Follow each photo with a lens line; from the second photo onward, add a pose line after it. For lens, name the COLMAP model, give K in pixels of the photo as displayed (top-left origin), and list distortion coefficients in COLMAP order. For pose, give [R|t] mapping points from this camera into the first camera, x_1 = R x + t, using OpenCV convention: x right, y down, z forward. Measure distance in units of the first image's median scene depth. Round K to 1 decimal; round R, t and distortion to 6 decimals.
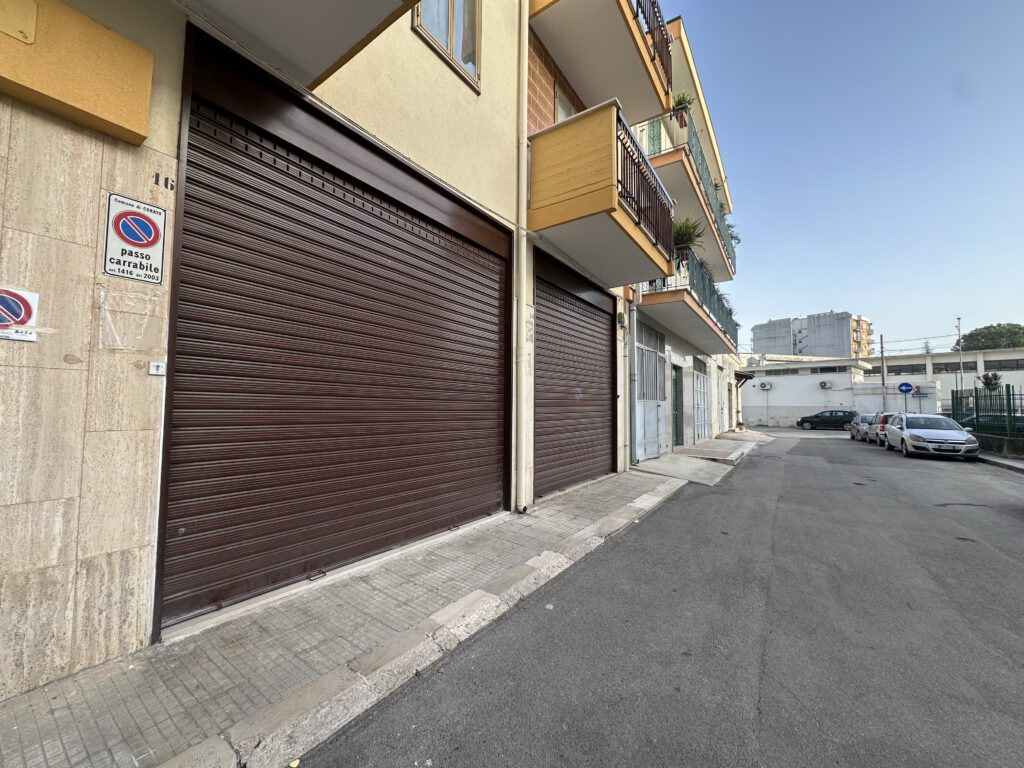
lens RADIAL K [[400.2, 0, 510.8], [0, 400.2, 386.5], [0, 0, 1]] dist [-0.002916, 0.000509]
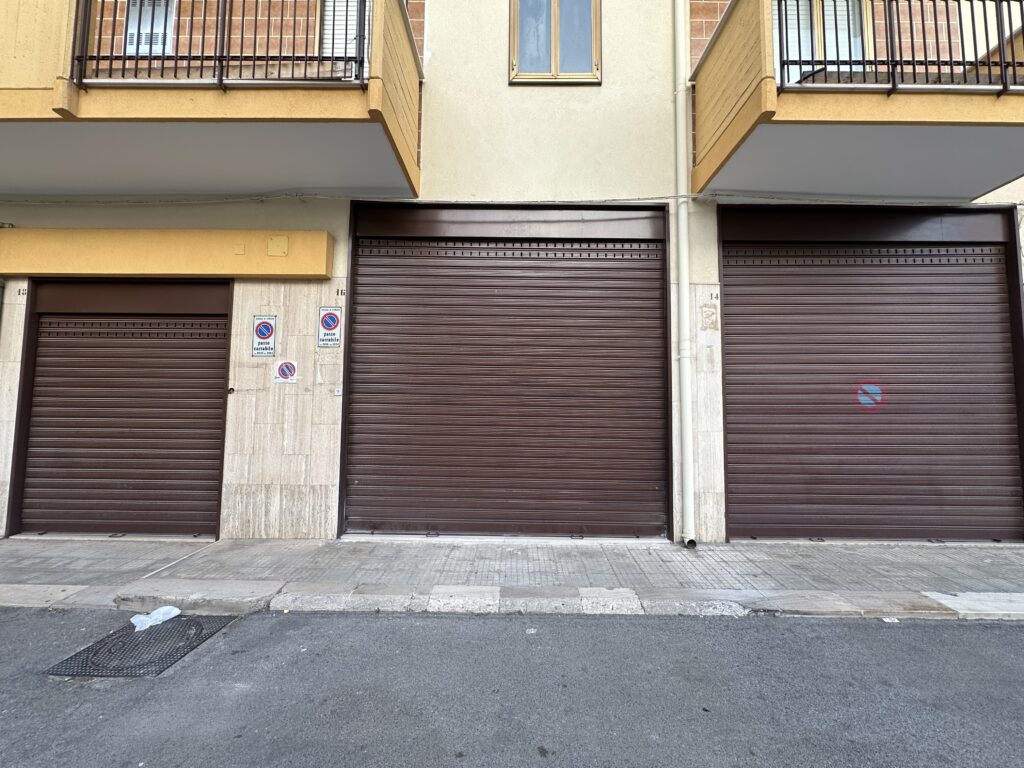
lens RADIAL K [[400.2, 0, 512.5], [0, 400.2, 386.3], [0, 0, 1]] dist [-0.002916, 0.000509]
pose [[0.572390, -0.055448, -0.818105, 0.949075], [0.036751, 0.998443, -0.041957, 0.032123], [0.819158, -0.006050, 0.573536, 0.495552]]
